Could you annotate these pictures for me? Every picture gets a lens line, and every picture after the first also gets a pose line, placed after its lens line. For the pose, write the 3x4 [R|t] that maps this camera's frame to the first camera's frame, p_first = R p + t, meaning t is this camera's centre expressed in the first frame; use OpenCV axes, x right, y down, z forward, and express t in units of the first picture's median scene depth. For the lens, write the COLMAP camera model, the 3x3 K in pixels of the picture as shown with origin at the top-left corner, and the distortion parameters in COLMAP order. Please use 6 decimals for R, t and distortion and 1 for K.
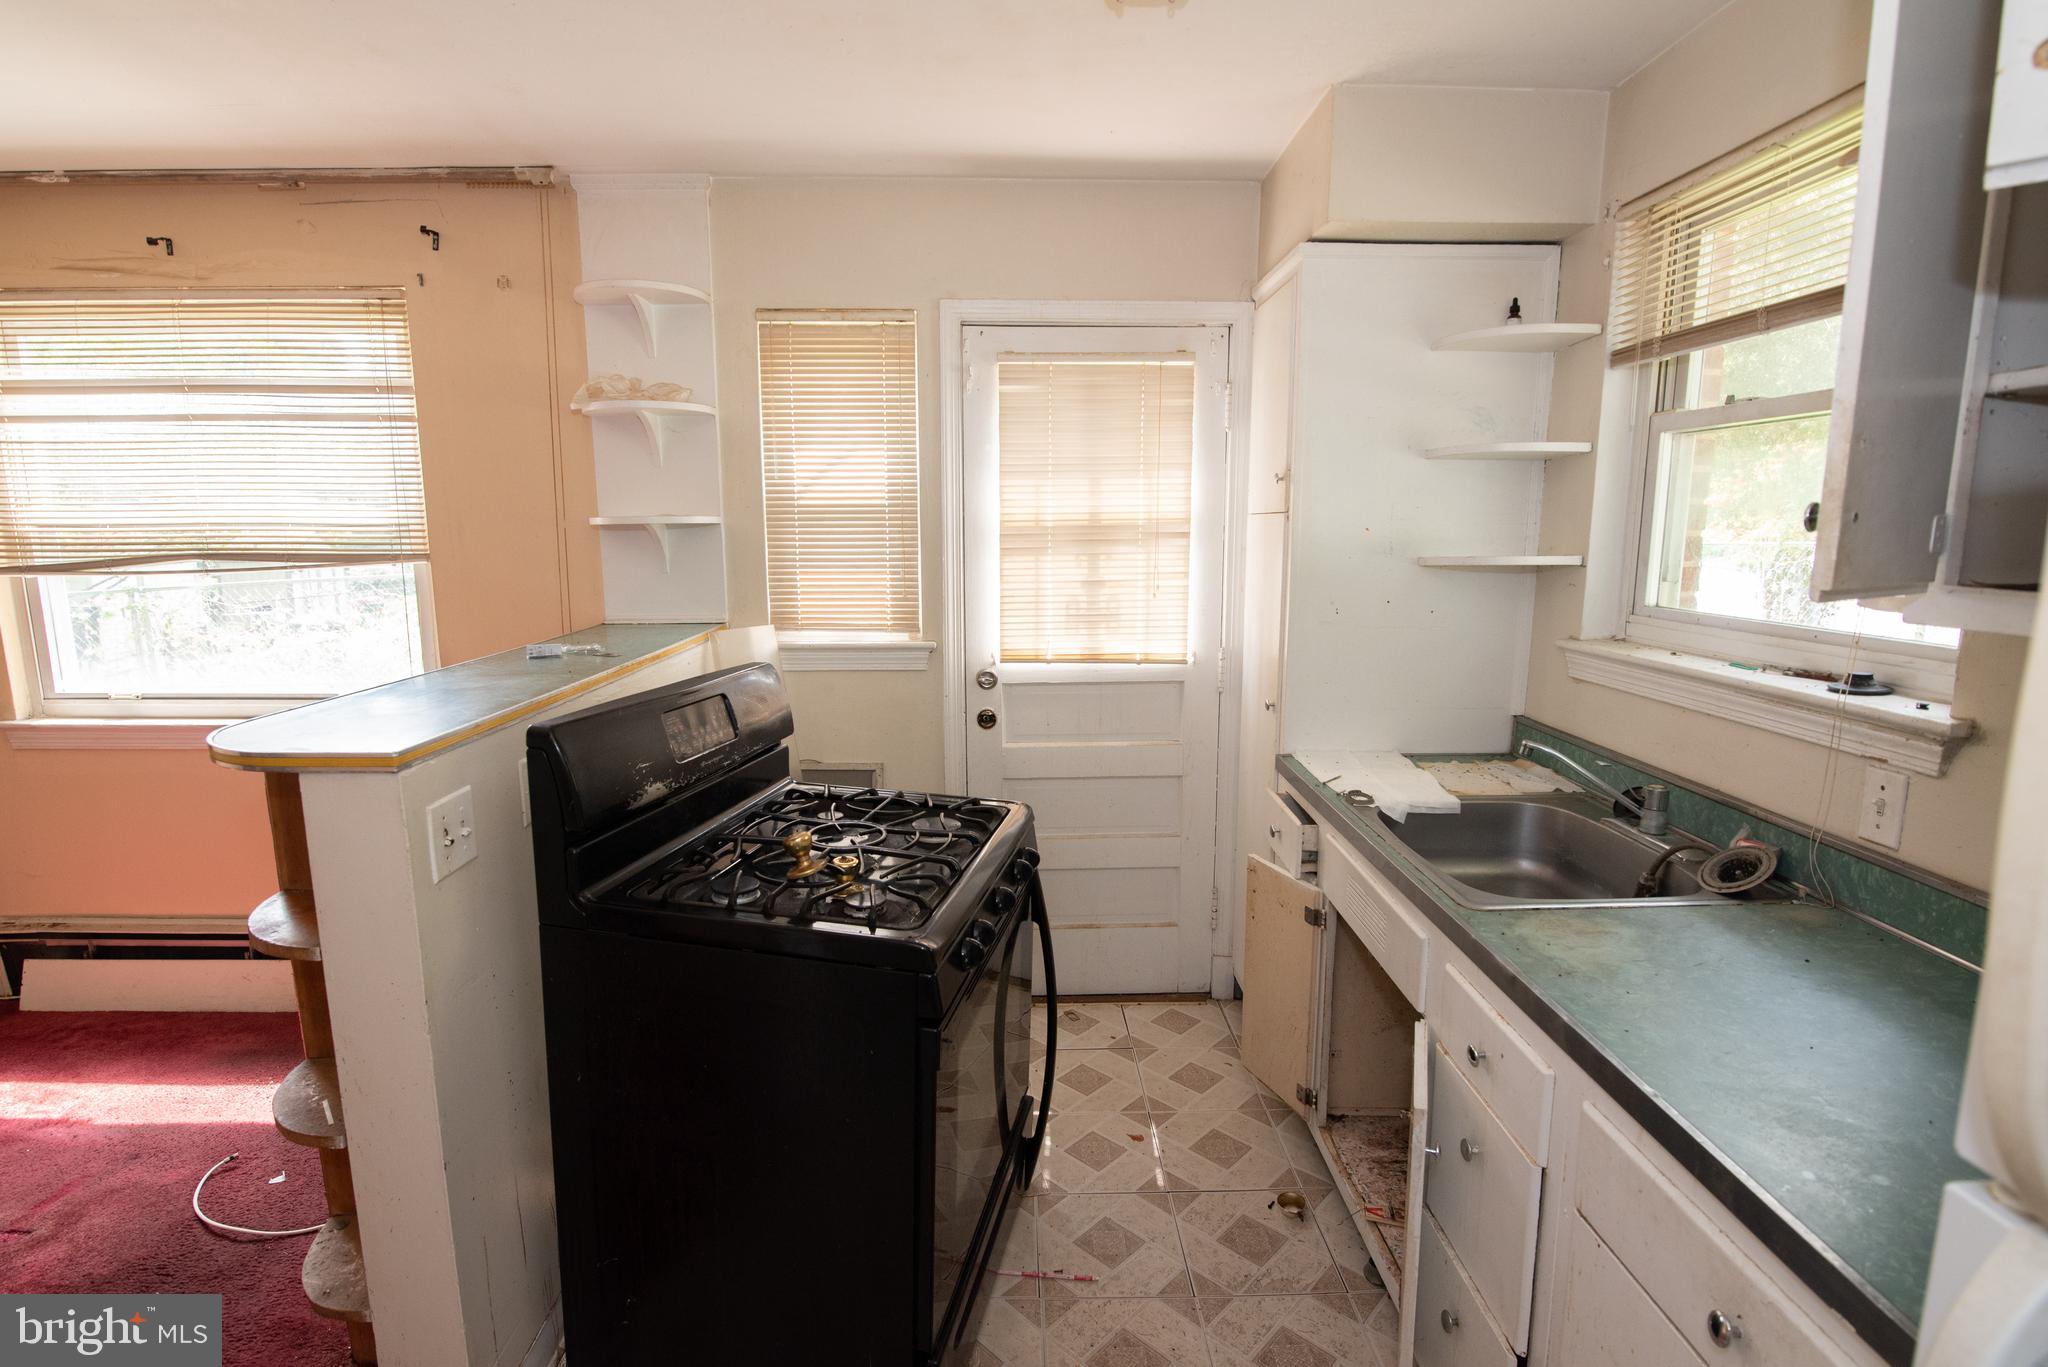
lens RADIAL K [[968.6, 0, 1024.0], [0, 968.6, 683.5], [0, 0, 1]] dist [-0.000422, -0.000796]
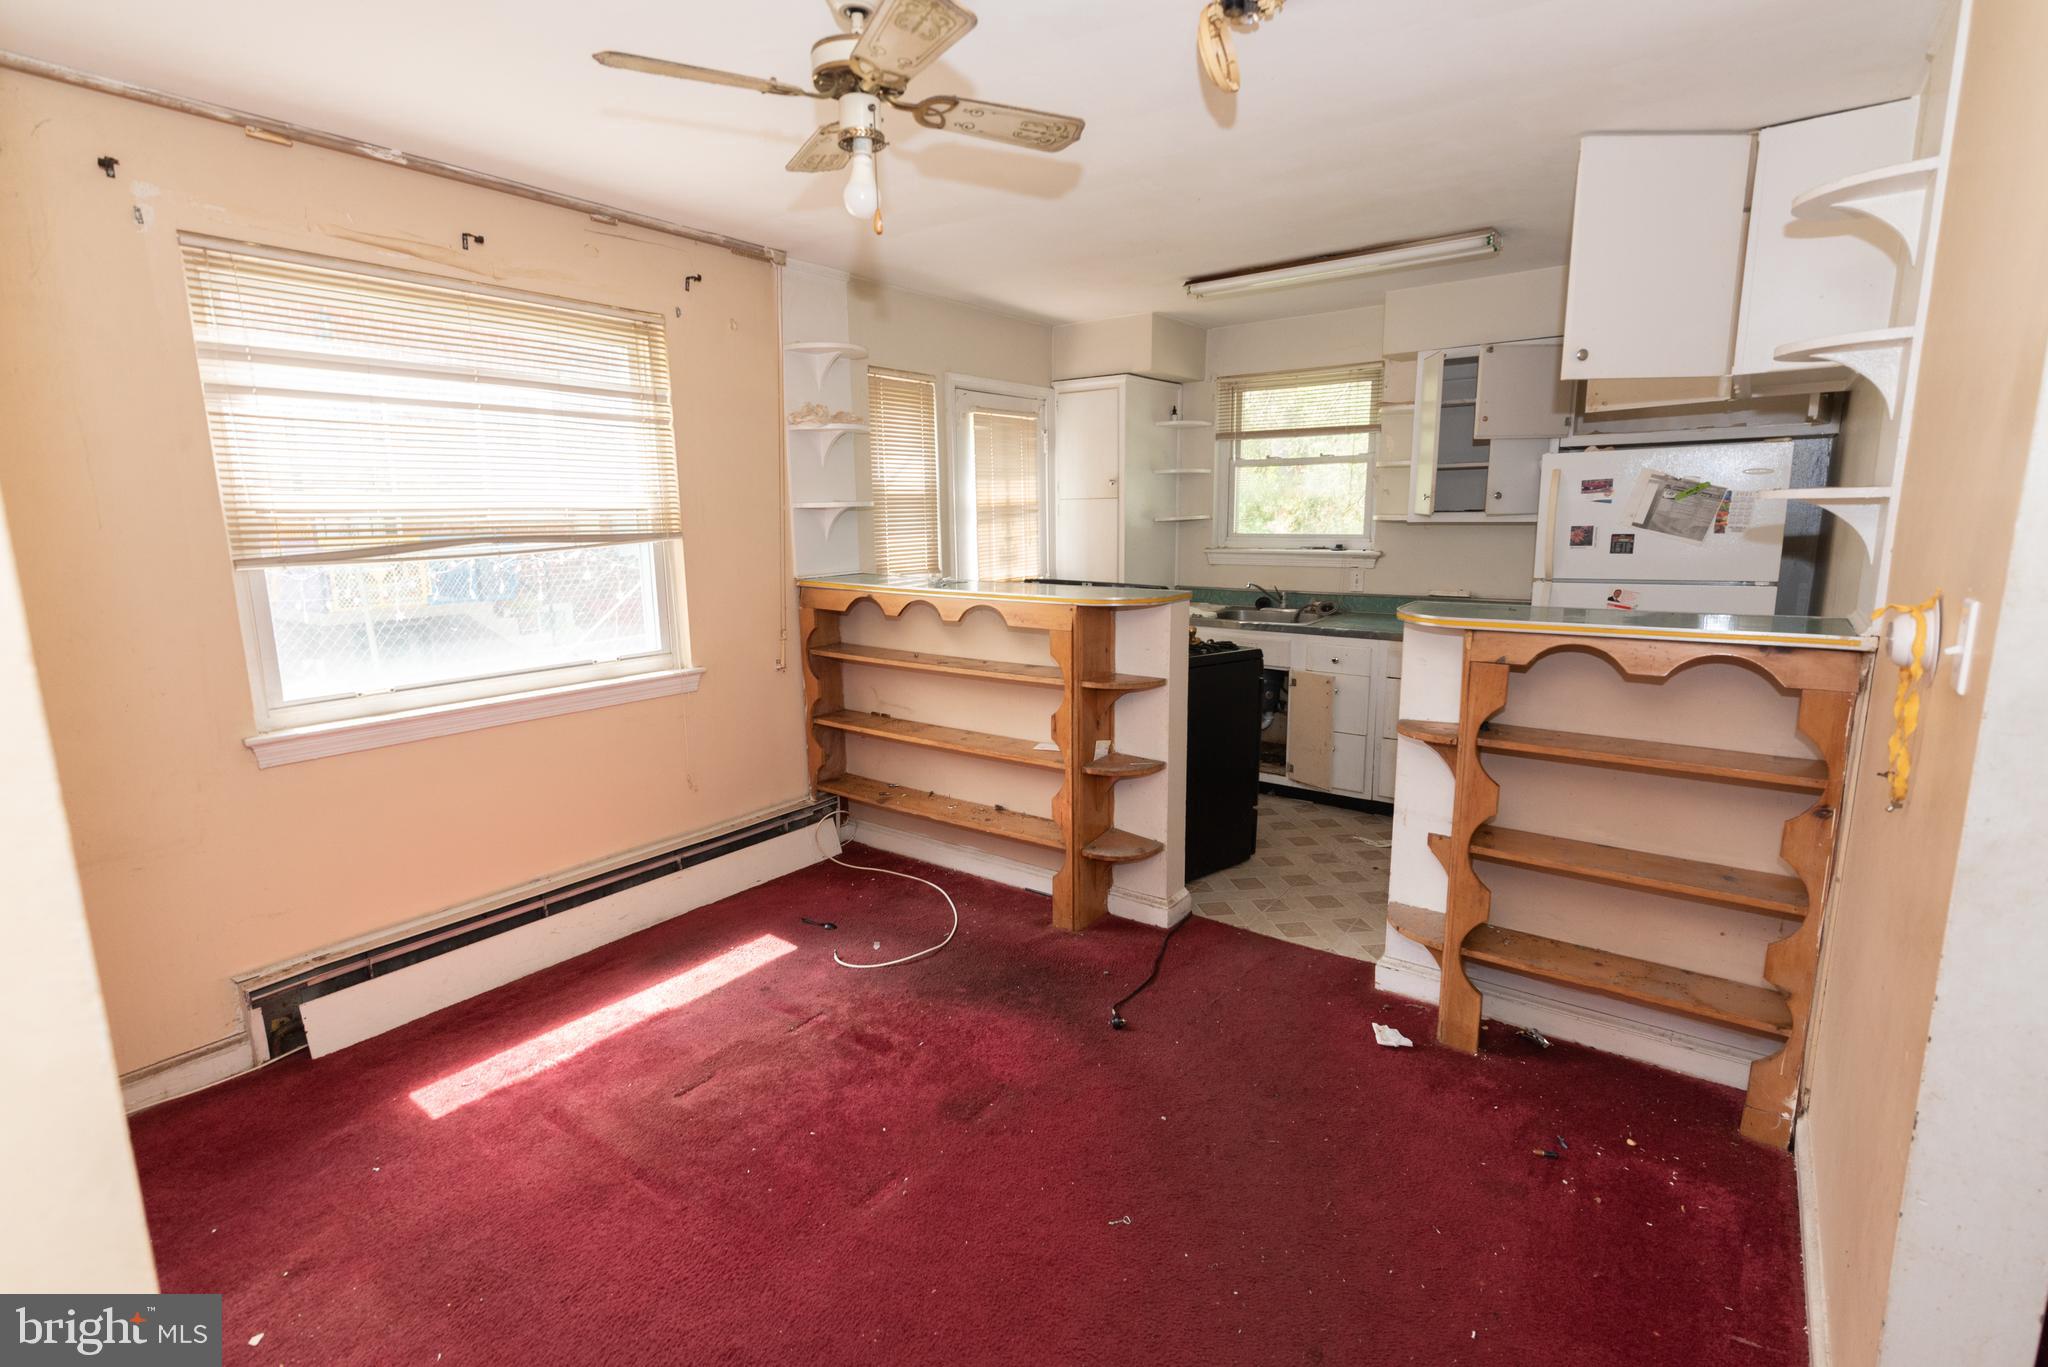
lens RADIAL K [[965.1, 0, 961.0], [0, 965.1, 681.9], [0, 0, 1]] dist [0.041740, 0.000003]
pose [[0.623559, -0.145841, 0.768052, -1.389501], [0.140786, 0.987332, 0.073179, 0.015106], [-0.768995, 0.062500, 0.636192, -0.055236]]
